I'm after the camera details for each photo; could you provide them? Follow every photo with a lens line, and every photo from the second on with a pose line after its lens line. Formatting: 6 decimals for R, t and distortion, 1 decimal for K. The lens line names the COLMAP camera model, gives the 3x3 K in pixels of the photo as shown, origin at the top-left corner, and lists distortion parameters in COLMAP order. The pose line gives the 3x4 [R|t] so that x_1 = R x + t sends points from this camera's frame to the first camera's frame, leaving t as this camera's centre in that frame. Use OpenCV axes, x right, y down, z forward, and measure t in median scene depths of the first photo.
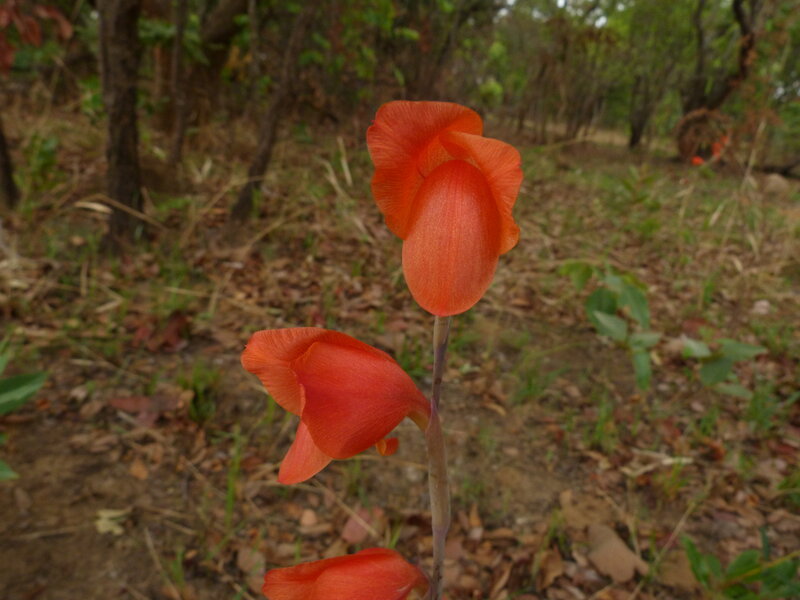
lens RADIAL K [[606.3, 0, 400.0], [0, 606.3, 300.0], [0, 0, 1]] dist [-0.036045, 0.031673]
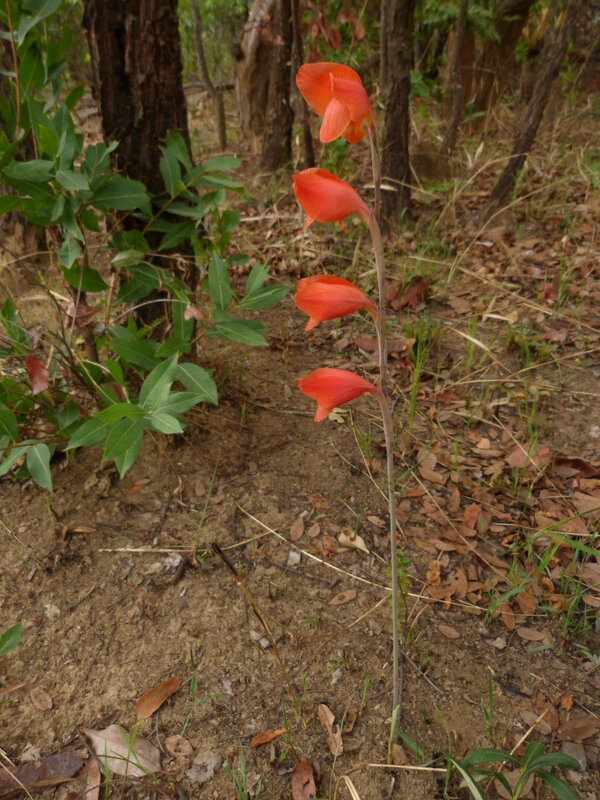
lens RADIAL K [[606.3, 0, 300.0], [0, 606.3, 400.0], [0, 0, 1]] dist [-0.036045, 0.031673]
pose [[0.815347, 0.147917, -0.559759, 0.124440], [-0.052687, 0.981758, 0.182687, 0.046932], [0.576570, -0.119462, 0.808267, -0.096476]]
